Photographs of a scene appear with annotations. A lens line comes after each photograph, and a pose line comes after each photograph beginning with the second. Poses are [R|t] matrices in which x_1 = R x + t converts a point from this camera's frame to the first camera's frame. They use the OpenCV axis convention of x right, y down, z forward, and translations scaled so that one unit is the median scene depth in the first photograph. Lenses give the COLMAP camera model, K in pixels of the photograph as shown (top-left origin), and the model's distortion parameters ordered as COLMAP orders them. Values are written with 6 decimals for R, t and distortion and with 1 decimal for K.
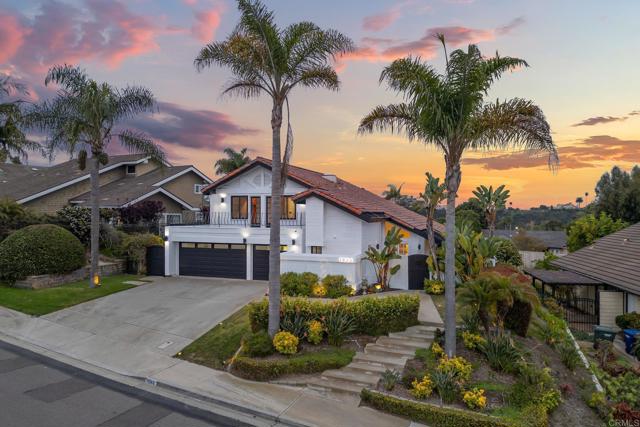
lens RADIAL K [[444.4, 0, 320.0], [0, 444.4, 213.5], [0, 0, 1]] dist [0.031464, -0.002288]
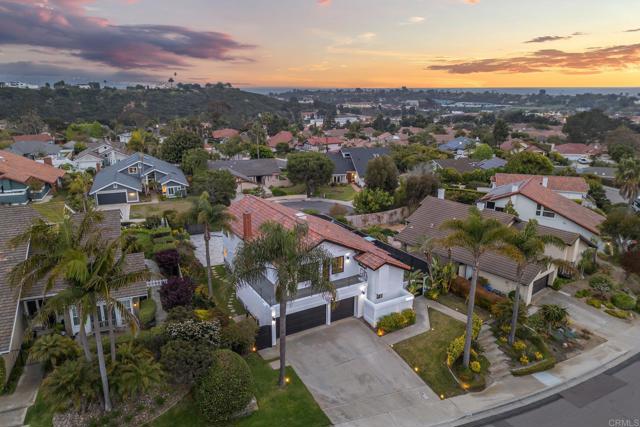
lens RADIAL K [[444.4, 0, 320.0], [0, 444.4, 213.5], [0, 0, 1]] dist [0.031464, -0.002288]
pose [[0.646365, -0.209210, 0.733787, -1.878290], [-0.003846, 0.960772, 0.277314, -0.949609], [-0.763019, -0.182068, 0.620205, 0.367740]]
